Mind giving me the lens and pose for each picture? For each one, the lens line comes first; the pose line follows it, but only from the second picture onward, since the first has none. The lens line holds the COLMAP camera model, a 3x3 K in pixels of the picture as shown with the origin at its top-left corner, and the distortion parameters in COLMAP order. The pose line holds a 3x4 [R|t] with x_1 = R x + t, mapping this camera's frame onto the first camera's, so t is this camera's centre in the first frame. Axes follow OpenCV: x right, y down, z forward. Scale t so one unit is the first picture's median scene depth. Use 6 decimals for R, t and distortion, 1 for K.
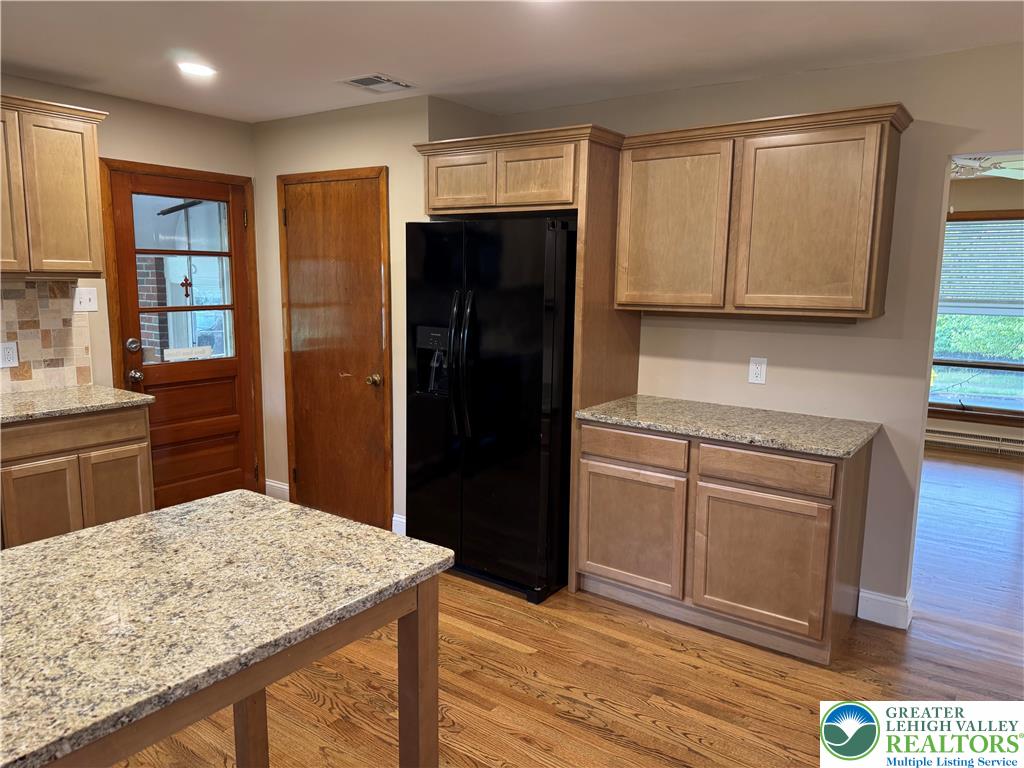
lens RADIAL K [[719.6, 0, 510.1], [0, 719.6, 388.6], [0, 0, 1]] dist [0.061290, -0.073823]
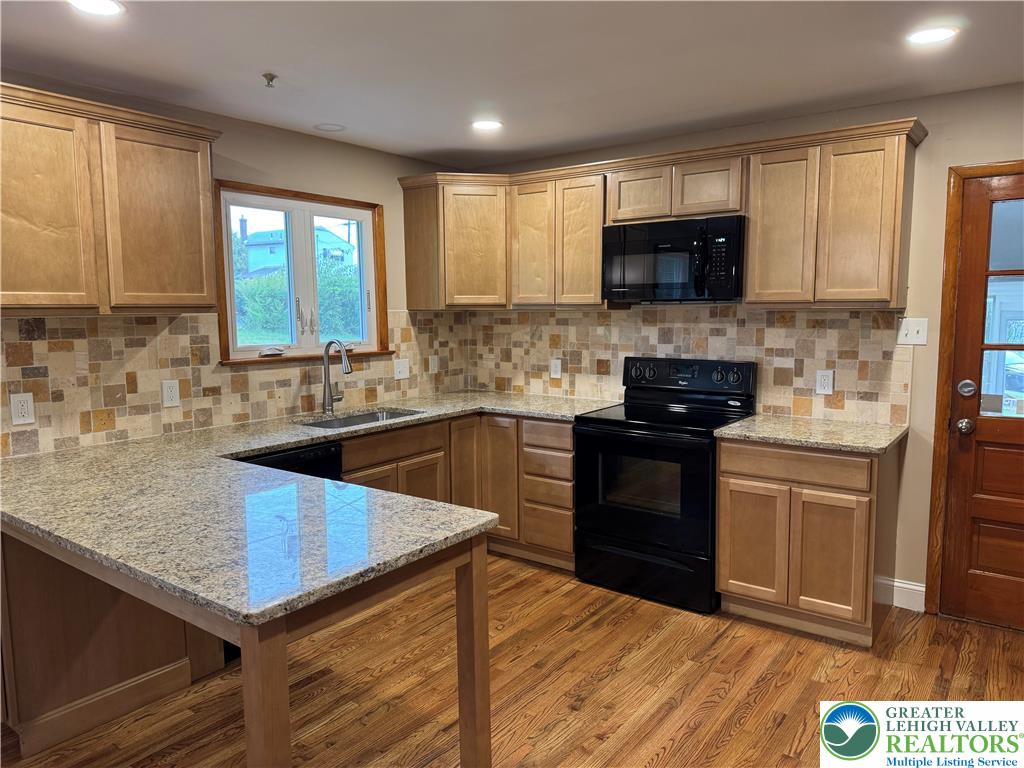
lens RADIAL K [[719.6, 0, 518.3], [0, 719.6, 384.3], [0, 0, 1]] dist [0.061290, -0.073823]
pose [[-0.006334, 0.092557, -0.995687, 0.339422], [-0.146821, 0.984830, 0.092482, -0.075491], [0.989143, 0.146774, 0.007352, 0.568139]]
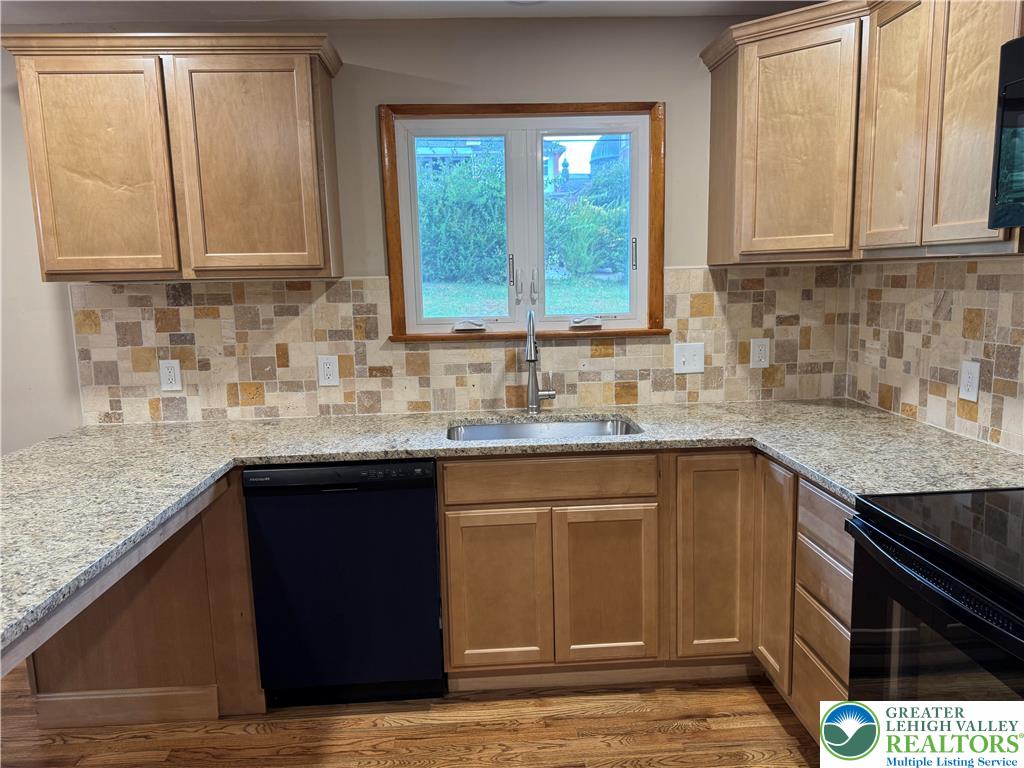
lens RADIAL K [[719.6, 0, 505.8], [0, 719.6, 386.4], [0, 0, 1]] dist [0.061290, -0.073823]
pose [[-0.777061, 0.098776, -0.621626, -0.247211], [-0.082743, 0.963008, 0.256454, -0.117453], [0.623963, 0.250716, -0.740143, 0.859807]]
